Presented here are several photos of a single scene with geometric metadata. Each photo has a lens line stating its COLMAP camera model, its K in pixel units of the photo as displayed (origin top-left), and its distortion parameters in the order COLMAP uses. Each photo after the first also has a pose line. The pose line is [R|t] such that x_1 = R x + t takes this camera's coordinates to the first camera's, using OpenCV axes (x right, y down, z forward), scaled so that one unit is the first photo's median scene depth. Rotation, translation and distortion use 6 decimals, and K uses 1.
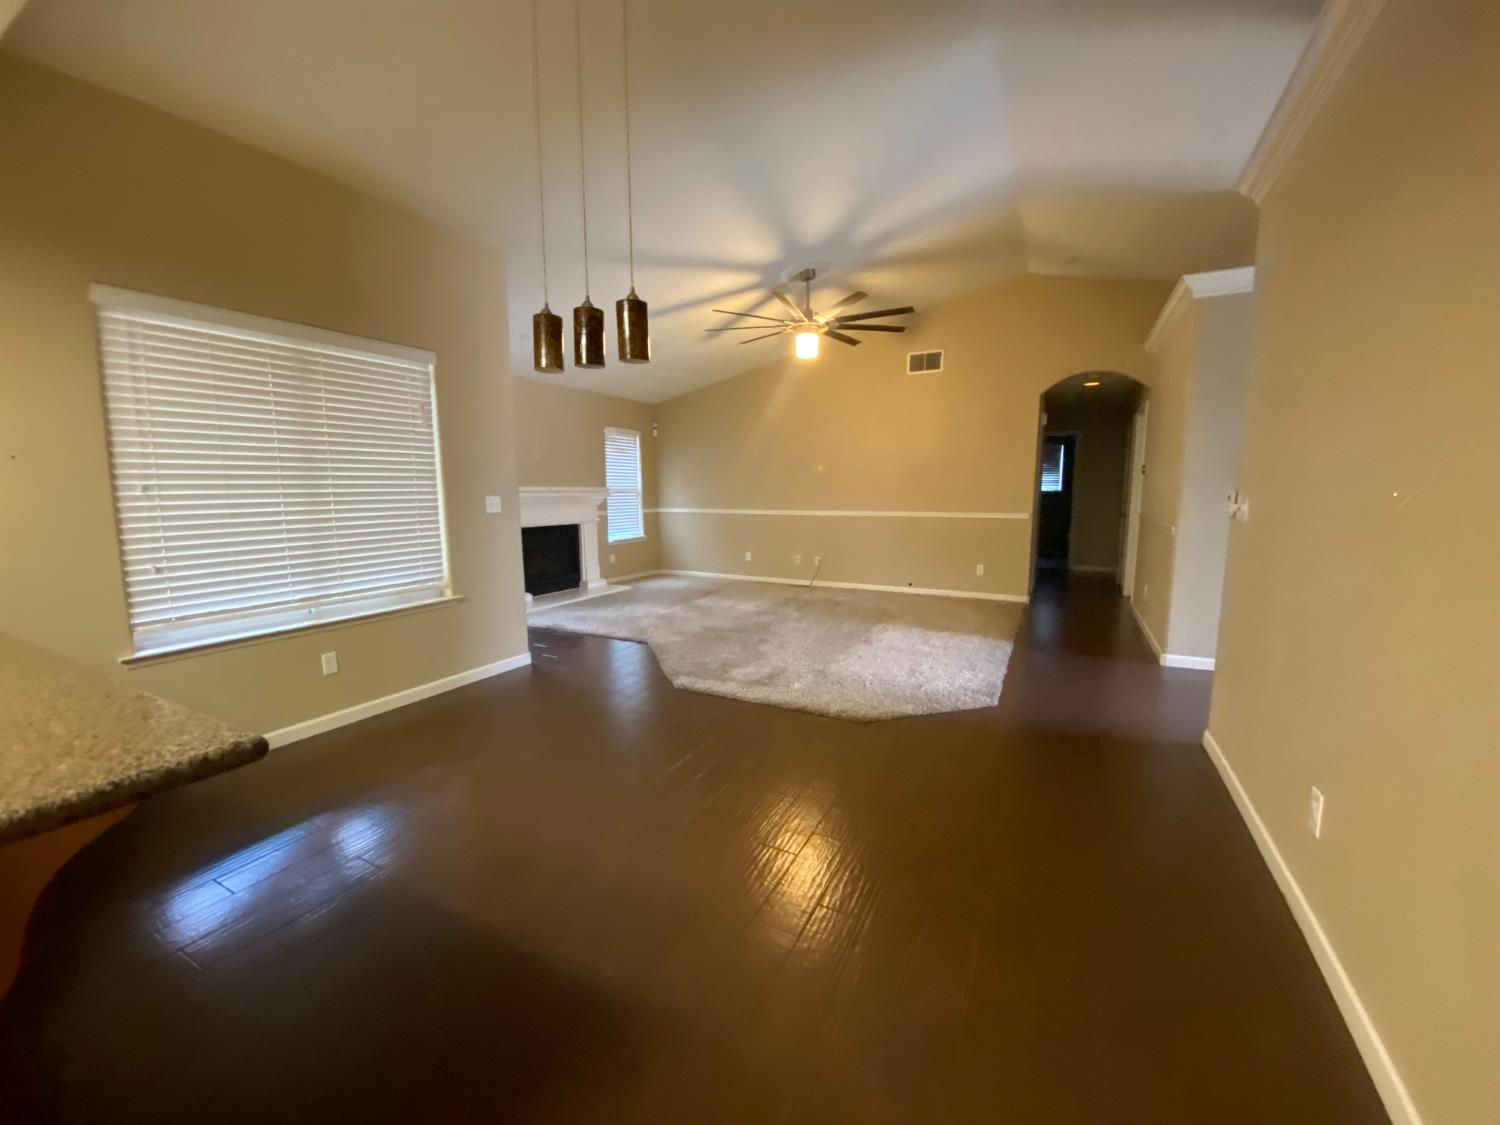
lens RADIAL K [[603.5, 0, 744.8], [0, 603.5, 566.8], [0, 0, 1]] dist [0.008650, -0.016531]
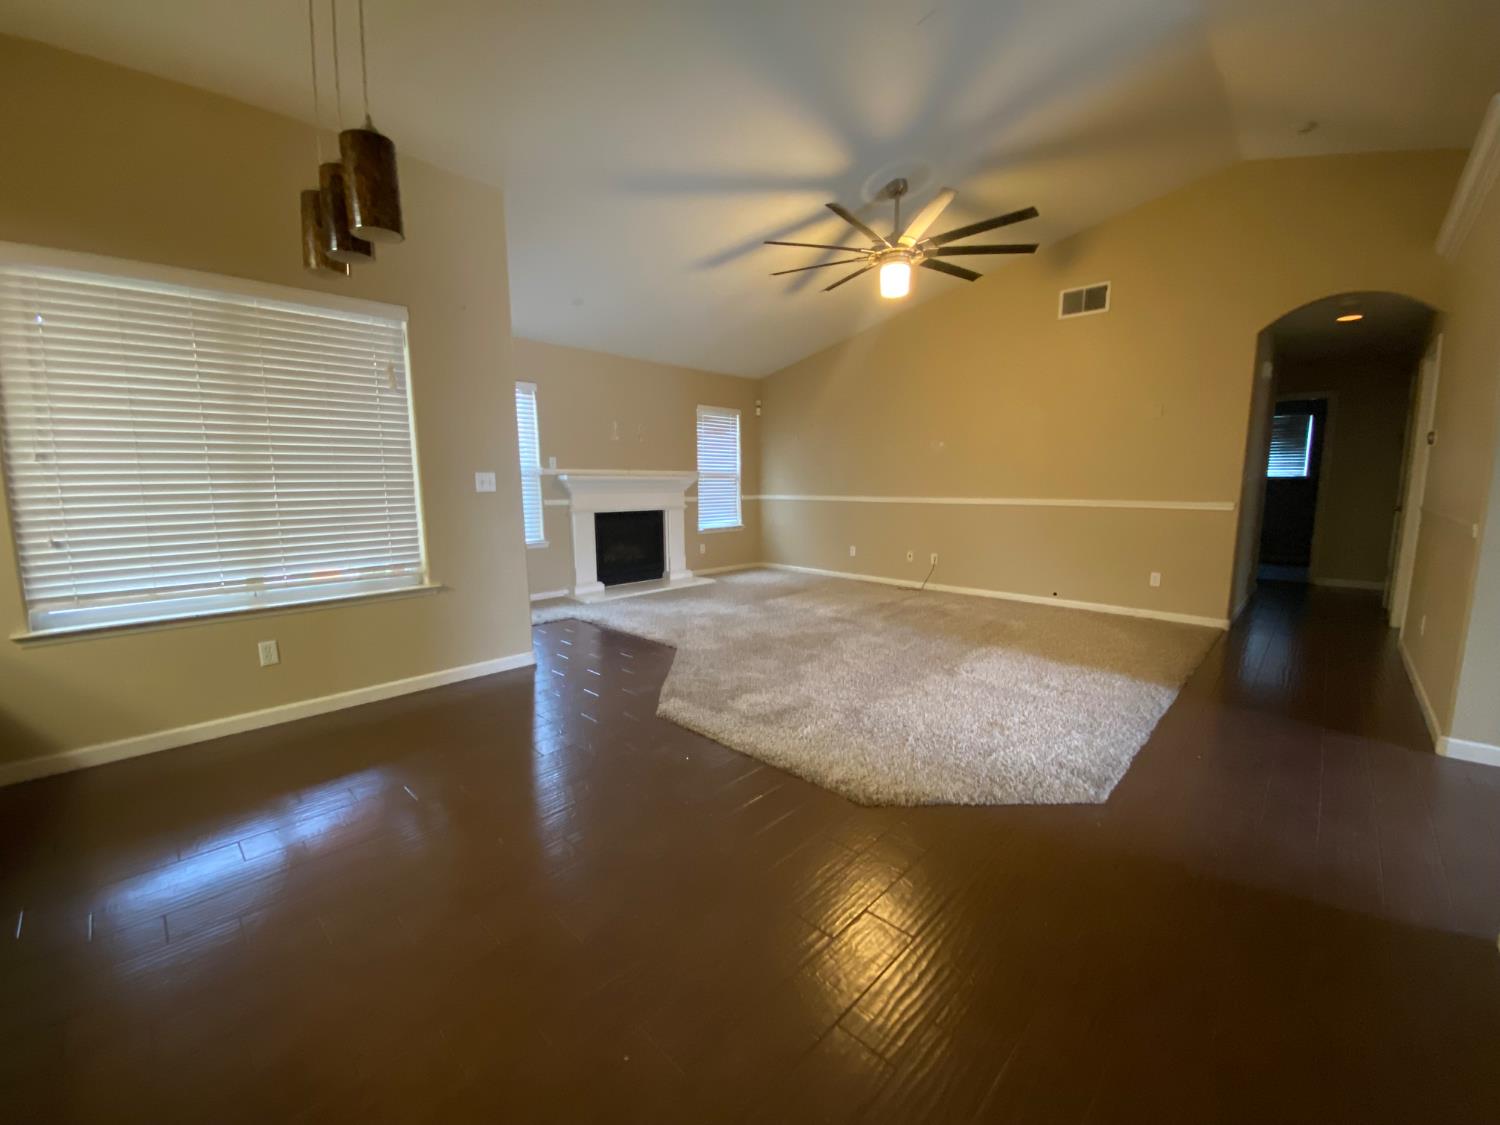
lens RADIAL K [[603.5, 0, 744.8], [0, 603.5, 566.8], [0, 0, 1]] dist [0.008650, -0.016531]
pose [[0.958916, 0.040178, -0.280831, 0.175165], [-0.036419, 0.999164, 0.018594, -0.008896], [0.281344, -0.007603, 0.959577, 0.232459]]
